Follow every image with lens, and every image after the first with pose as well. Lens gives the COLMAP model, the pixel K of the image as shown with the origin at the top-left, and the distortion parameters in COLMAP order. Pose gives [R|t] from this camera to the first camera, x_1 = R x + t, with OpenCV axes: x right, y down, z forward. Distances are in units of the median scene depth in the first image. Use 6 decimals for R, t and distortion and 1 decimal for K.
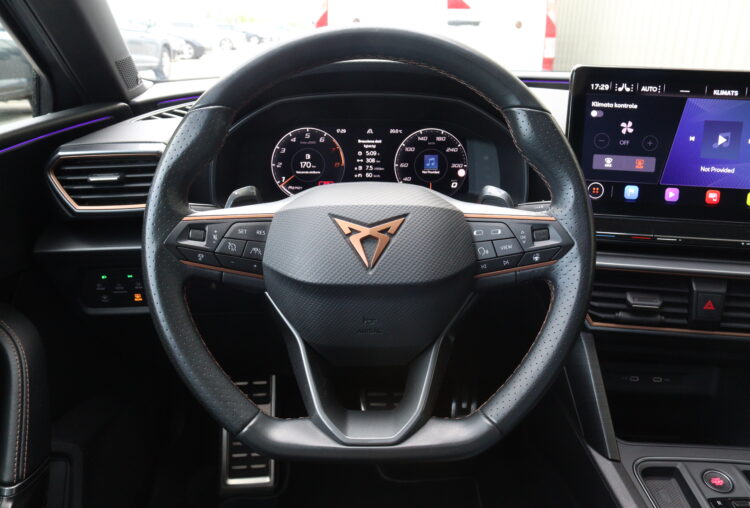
lens RADIAL K [[618.5, 0, 382.3], [0, 618.5, 248.9], [0, 0, 1]] dist [-0.162676, 0.133476]
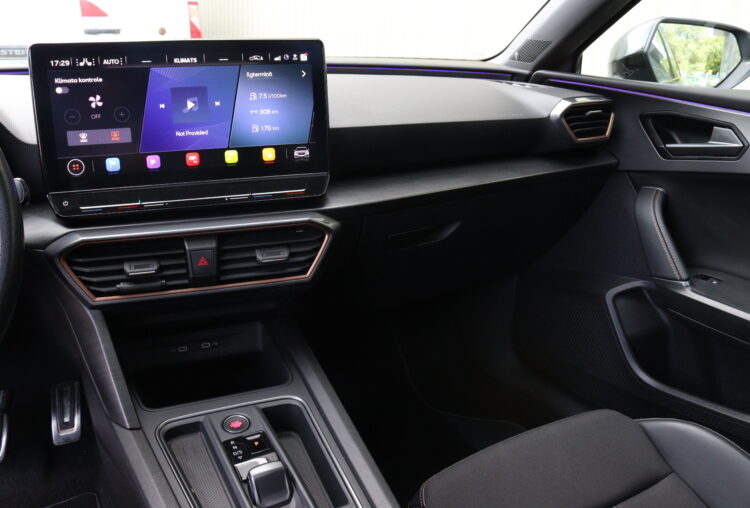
lens RADIAL K [[618.5, 0, 370.9], [0, 618.5, 246.9], [0, 0, 1]] dist [-0.162676, 0.133476]
pose [[0.882879, -0.152109, 0.444283, 0.331626], [0.160165, 0.986896, 0.019604, 0.094088], [-0.441443, 0.053851, 0.895672, -0.091202]]
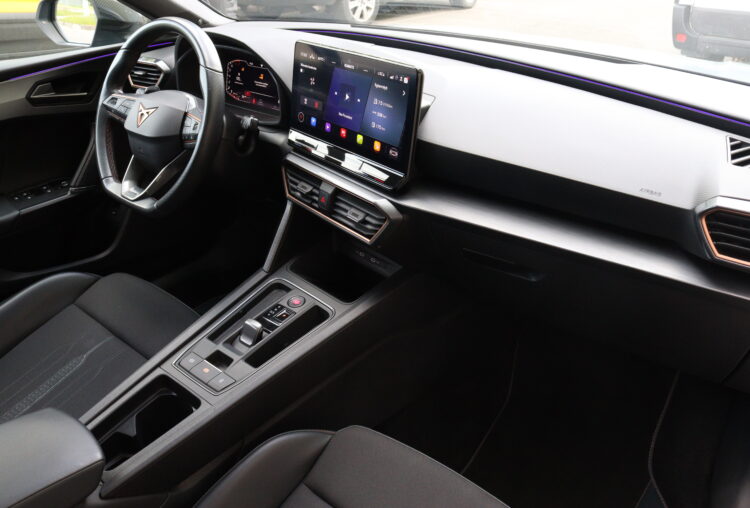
lens RADIAL K [[618.5, 0, 379.8], [0, 618.5, 249.1], [0, 0, 1]] dist [-0.162676, 0.133476]
pose [[0.757389, 0.302934, -0.578440, 1.632805], [-0.210744, 0.951868, 0.222562, -0.175206], [0.618021, -0.046663, 0.784776, -0.200828]]
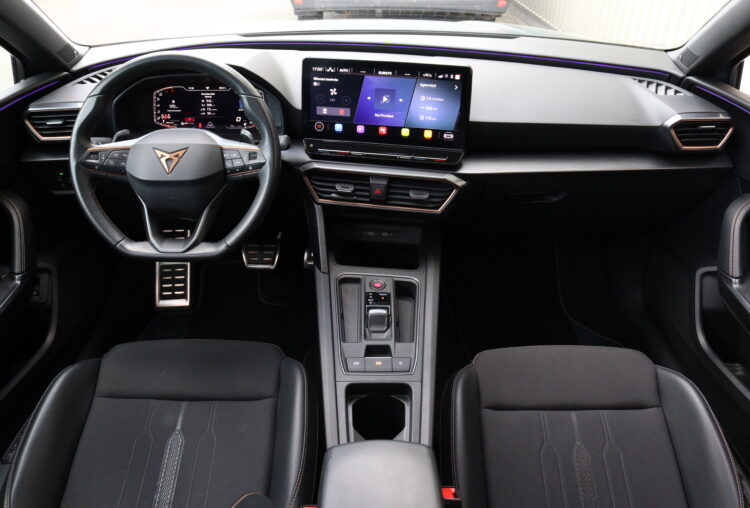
lens RADIAL K [[618.5, 0, 378.0], [0, 618.5, 244.3], [0, 0, 1]] dist [-0.162676, 0.133476]
pose [[0.999875, 0.011040, -0.011345, 0.564862], [-0.008696, 0.981912, 0.189139, -0.101541], [0.013228, -0.189016, 0.981885, -0.871286]]
